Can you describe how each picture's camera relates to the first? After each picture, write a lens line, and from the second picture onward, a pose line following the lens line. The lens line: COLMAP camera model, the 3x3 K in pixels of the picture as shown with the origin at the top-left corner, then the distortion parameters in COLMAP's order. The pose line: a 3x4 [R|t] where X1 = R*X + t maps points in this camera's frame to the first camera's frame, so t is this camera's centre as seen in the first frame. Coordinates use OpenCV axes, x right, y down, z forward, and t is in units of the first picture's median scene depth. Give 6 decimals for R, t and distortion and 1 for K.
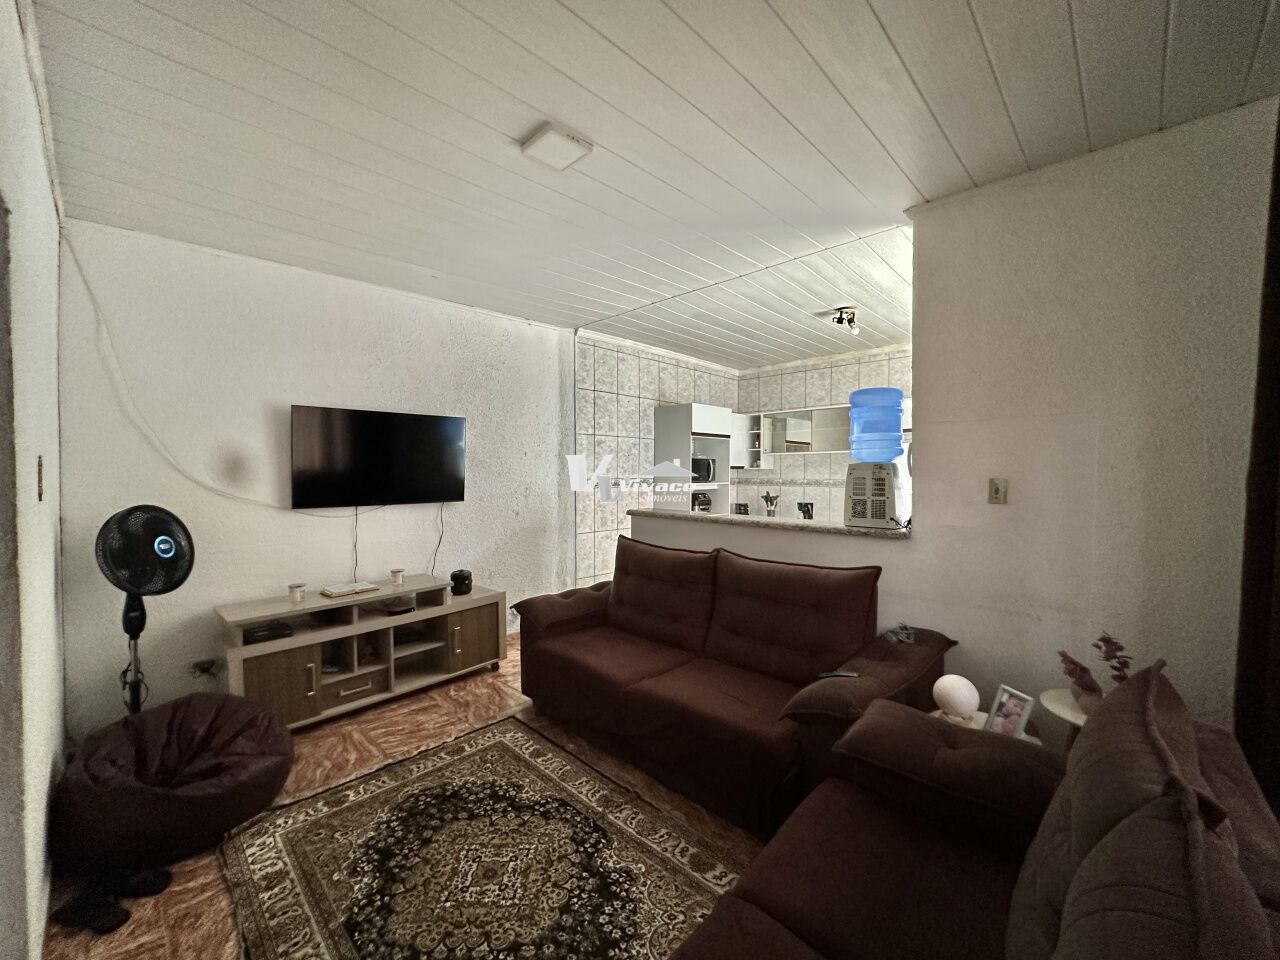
lens RADIAL K [[509.6, 0, 637.1], [0, 509.6, 477.5], [0, 0, 1]] dist [-0.003329, -0.000094]
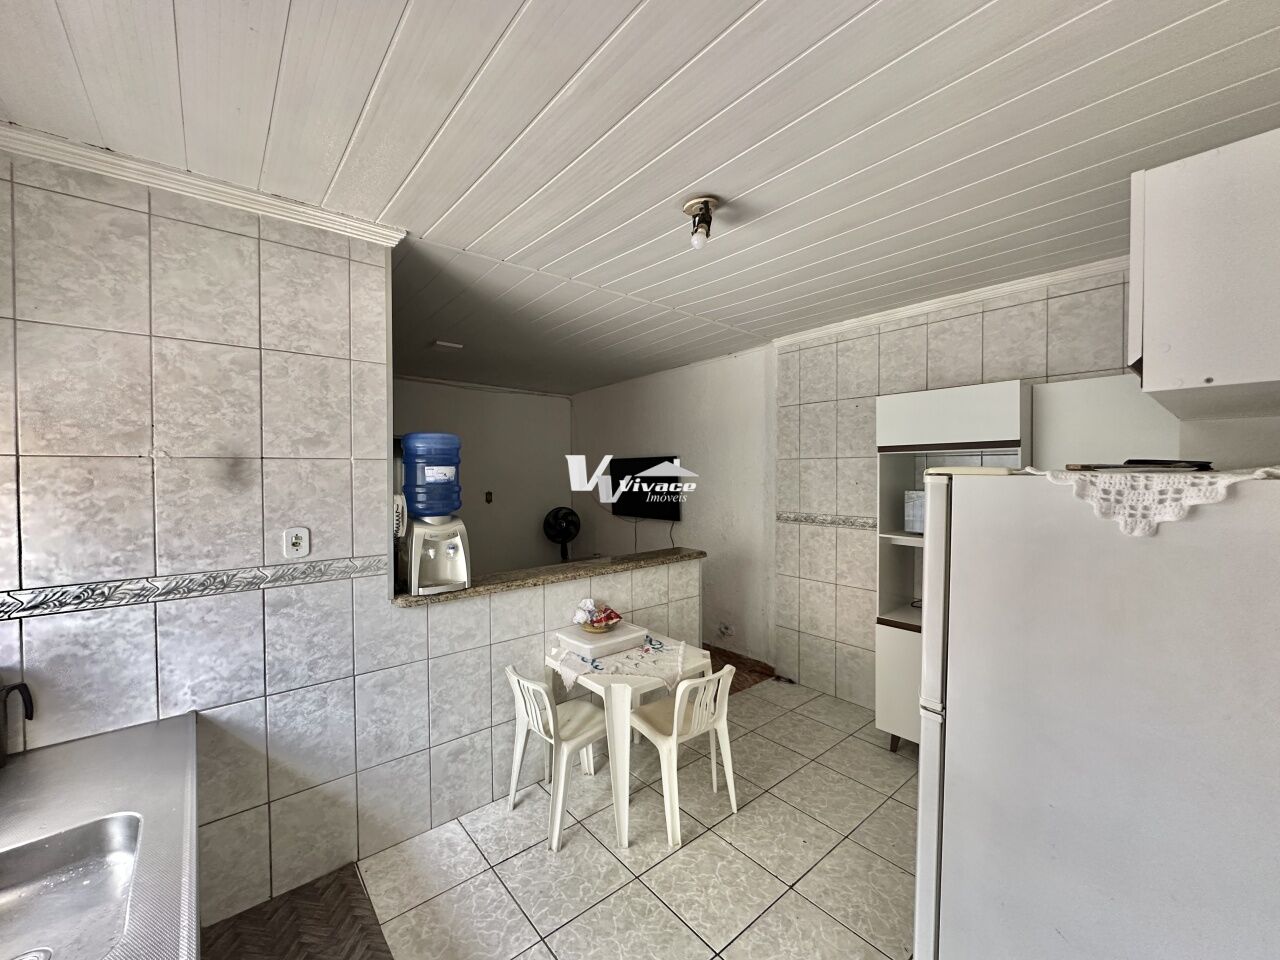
lens RADIAL K [[509.6, 0, 639.6], [0, 509.6, 479.1], [0, 0, 1]] dist [-0.003329, -0.000094]
pose [[-0.114209, 0.013933, -0.993359, 0.724933], [-0.014457, 0.999772, 0.015685, -0.057766], [0.993352, 0.016153, -0.113982, 0.804204]]
